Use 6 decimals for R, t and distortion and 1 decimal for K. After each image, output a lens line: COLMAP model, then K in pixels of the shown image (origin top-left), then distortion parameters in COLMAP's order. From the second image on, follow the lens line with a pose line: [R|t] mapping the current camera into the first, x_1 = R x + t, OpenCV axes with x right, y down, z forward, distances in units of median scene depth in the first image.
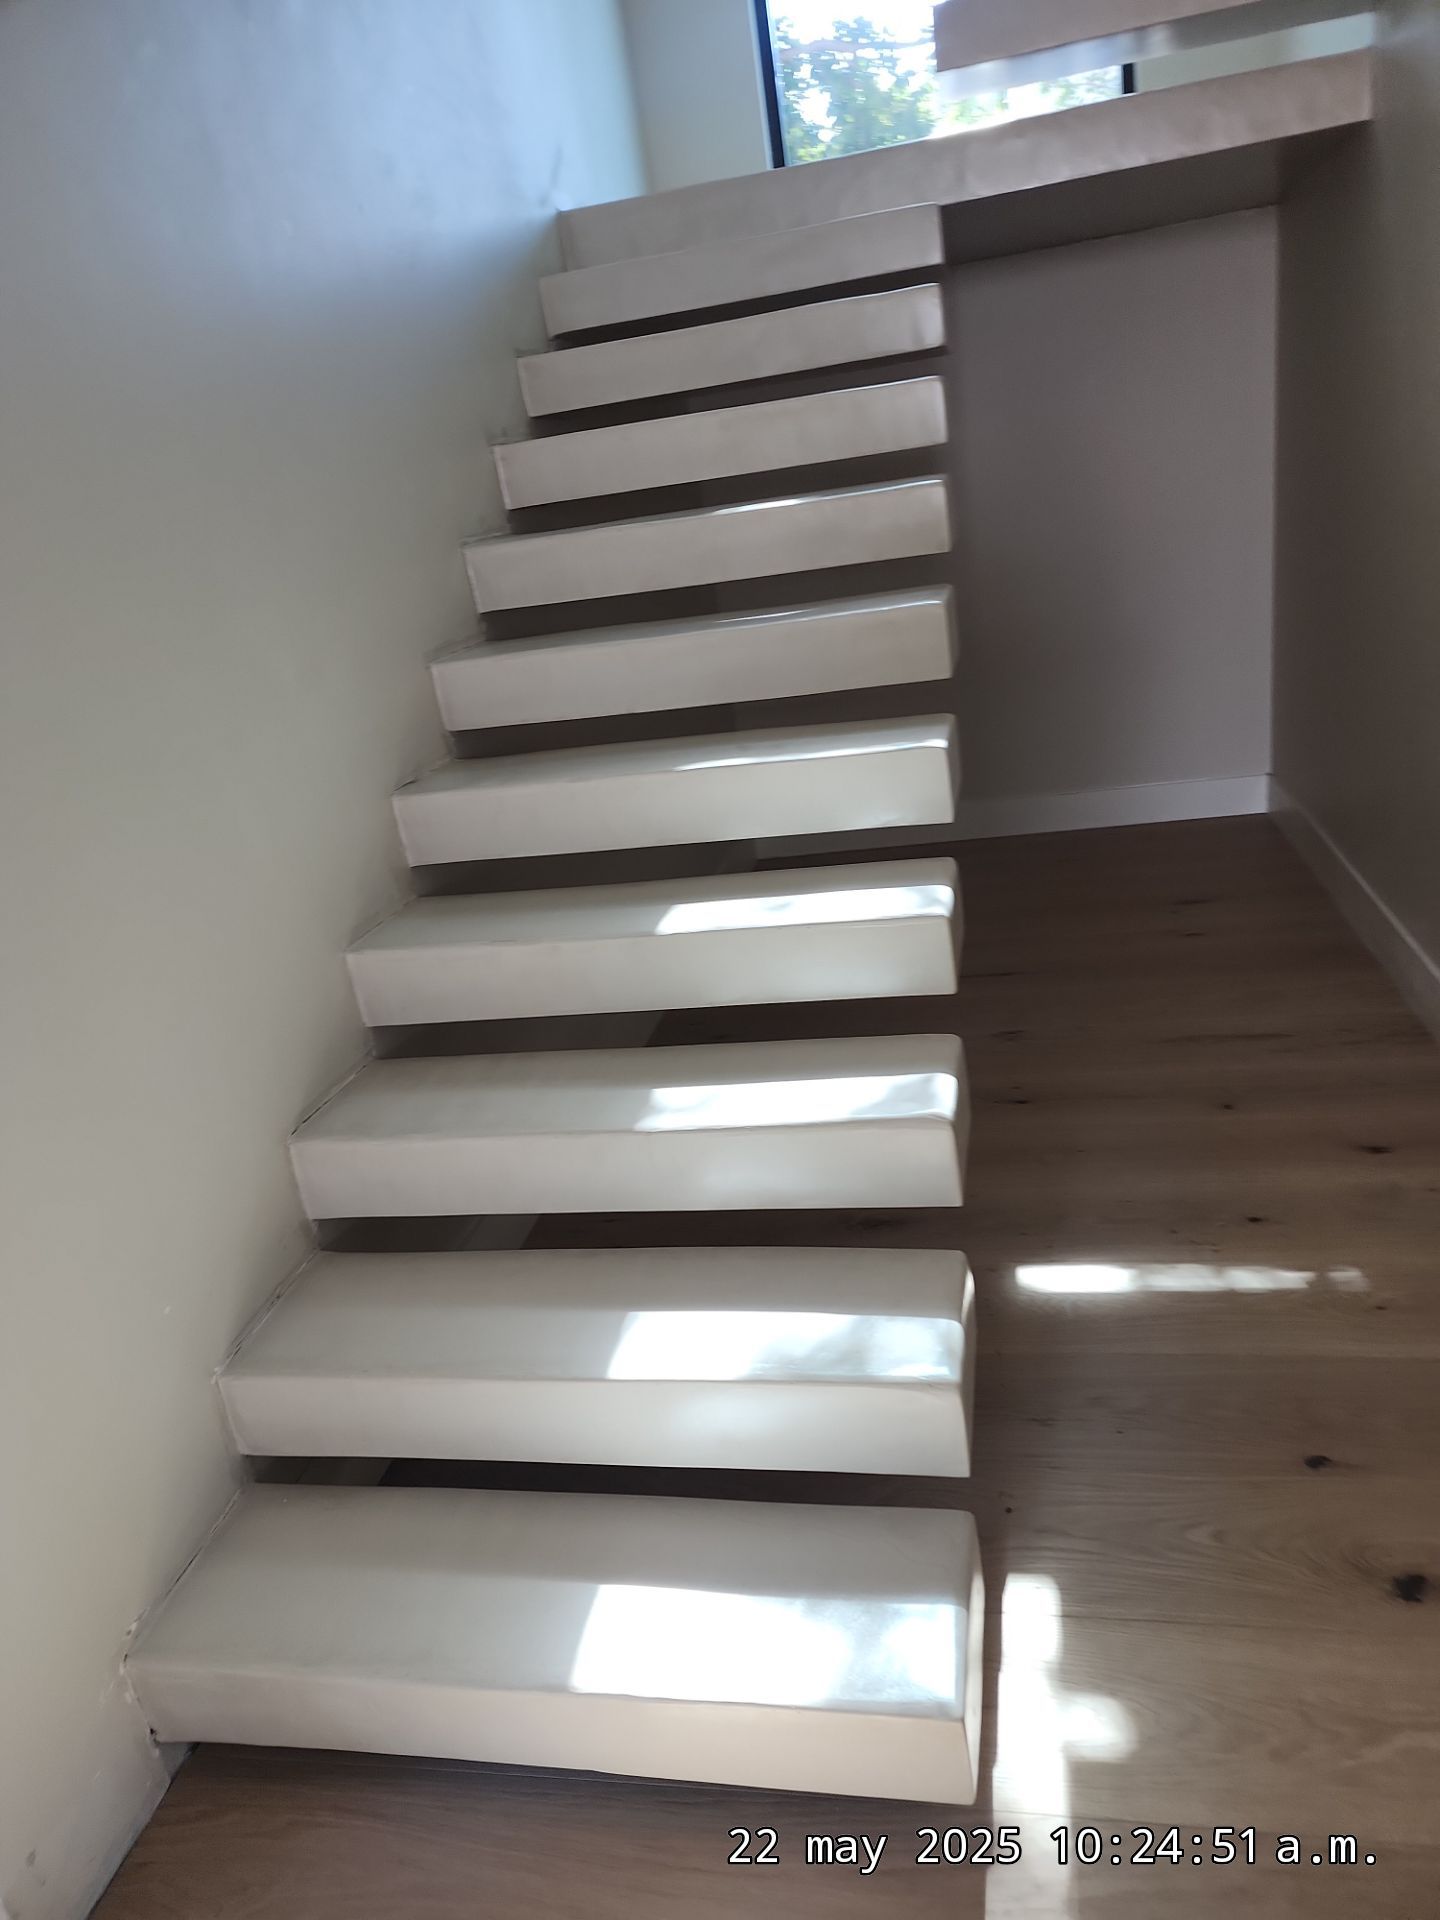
lens RADIAL K [[1273.0, 0, 734.5], [0, 1273.0, 983.1], [0, 0, 1]] dist [0.076891, -0.066917]
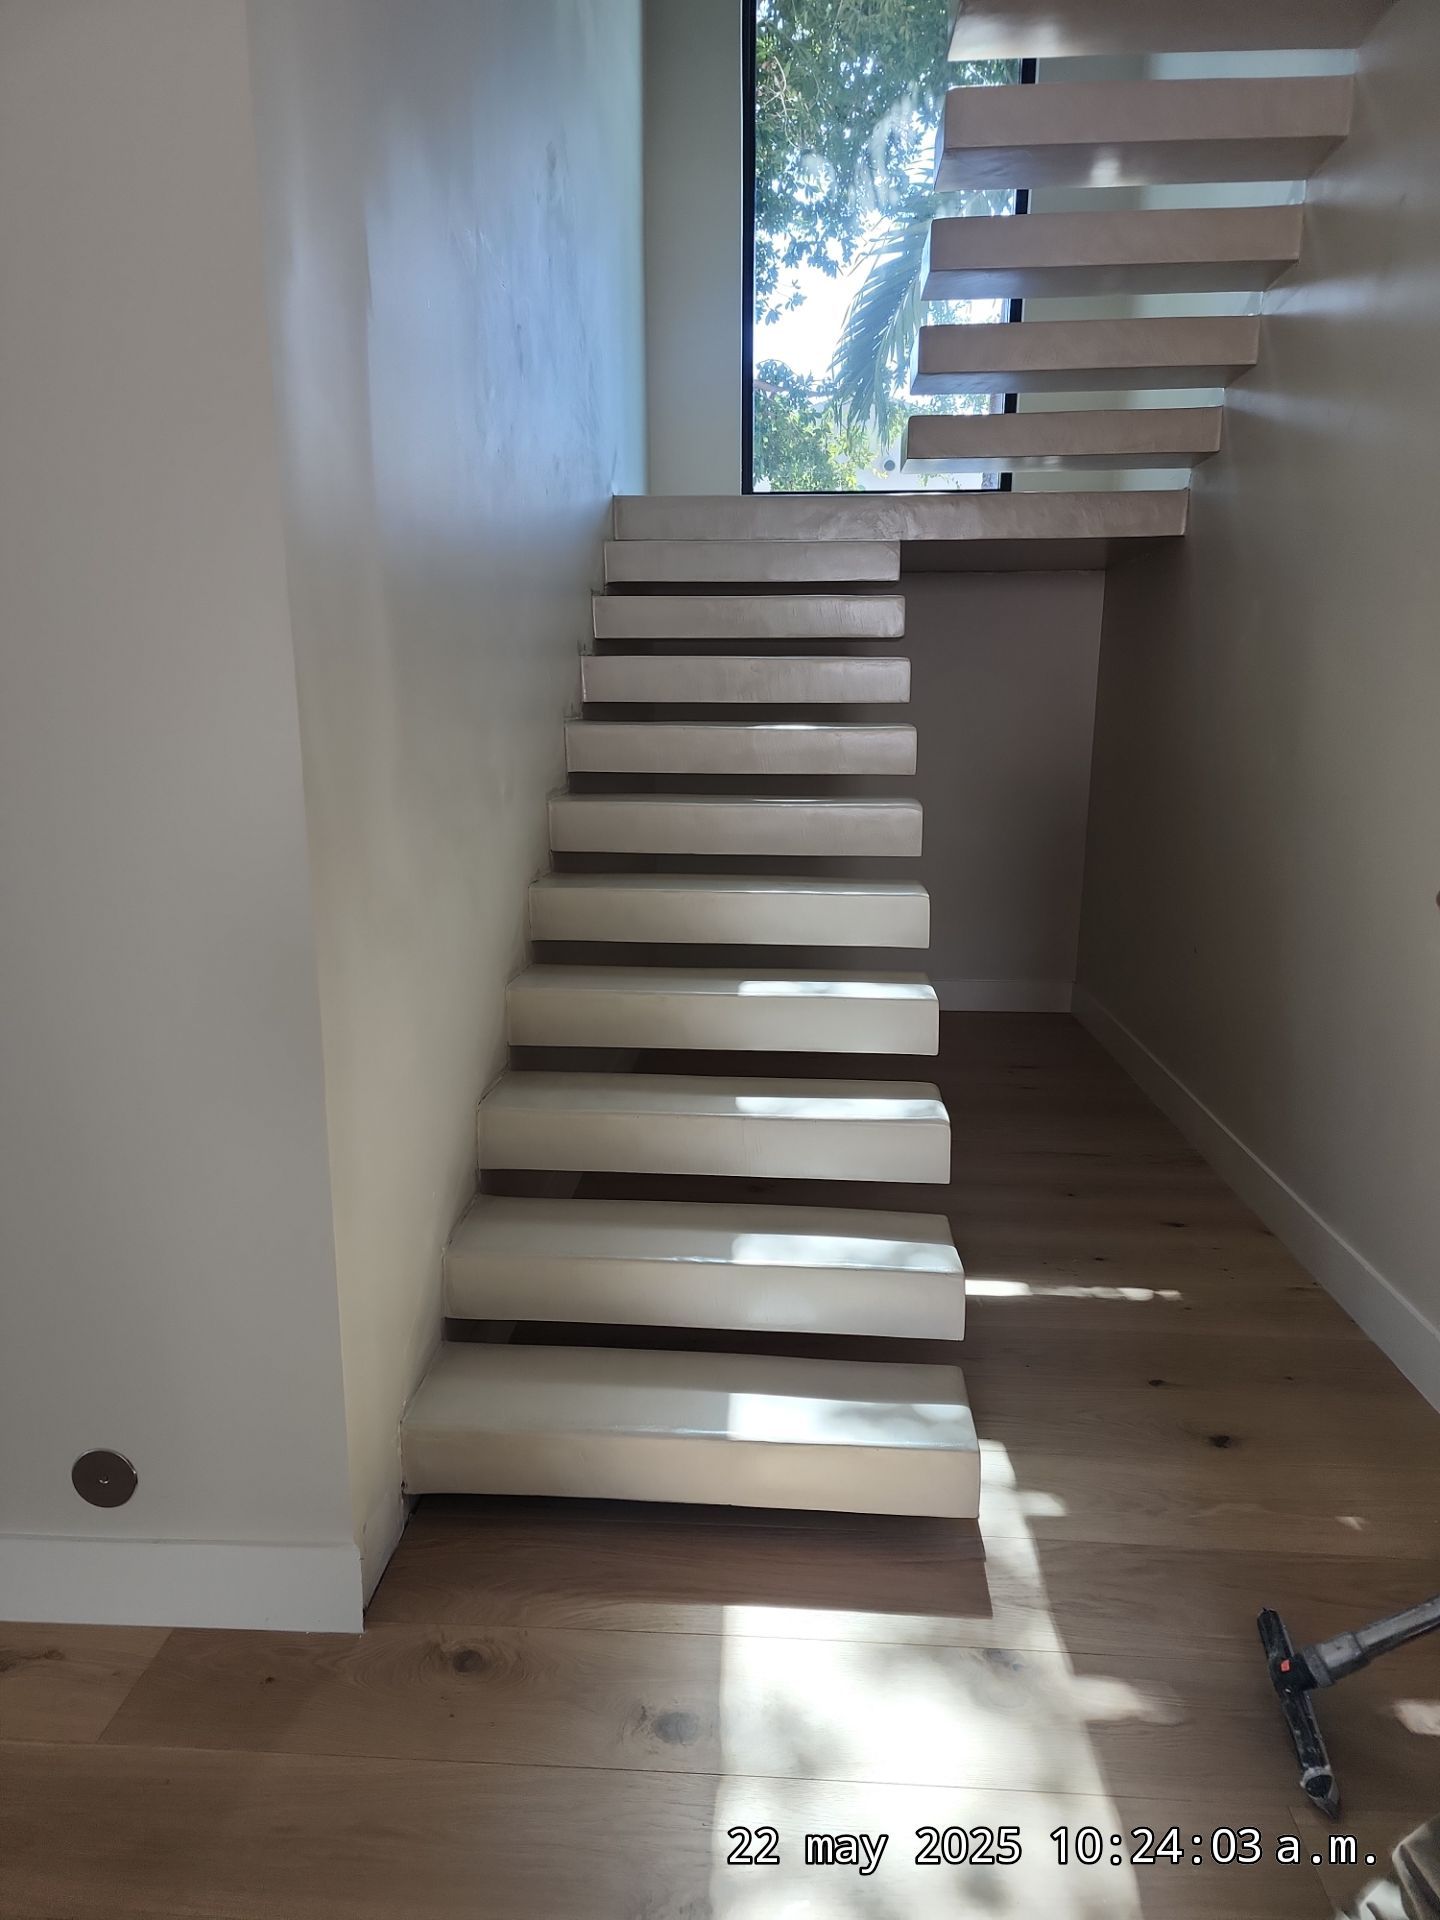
lens RADIAL K [[1273.0, 0, 734.5], [0, 1273.0, 983.1], [0, 0, 1]] dist [0.076891, -0.066917]
pose [[0.980457, 0.114034, 0.160313, -0.314524], [-0.086654, 0.981890, -0.168473, 0.201580], [-0.176621, 0.151289, 0.972583, -0.423256]]
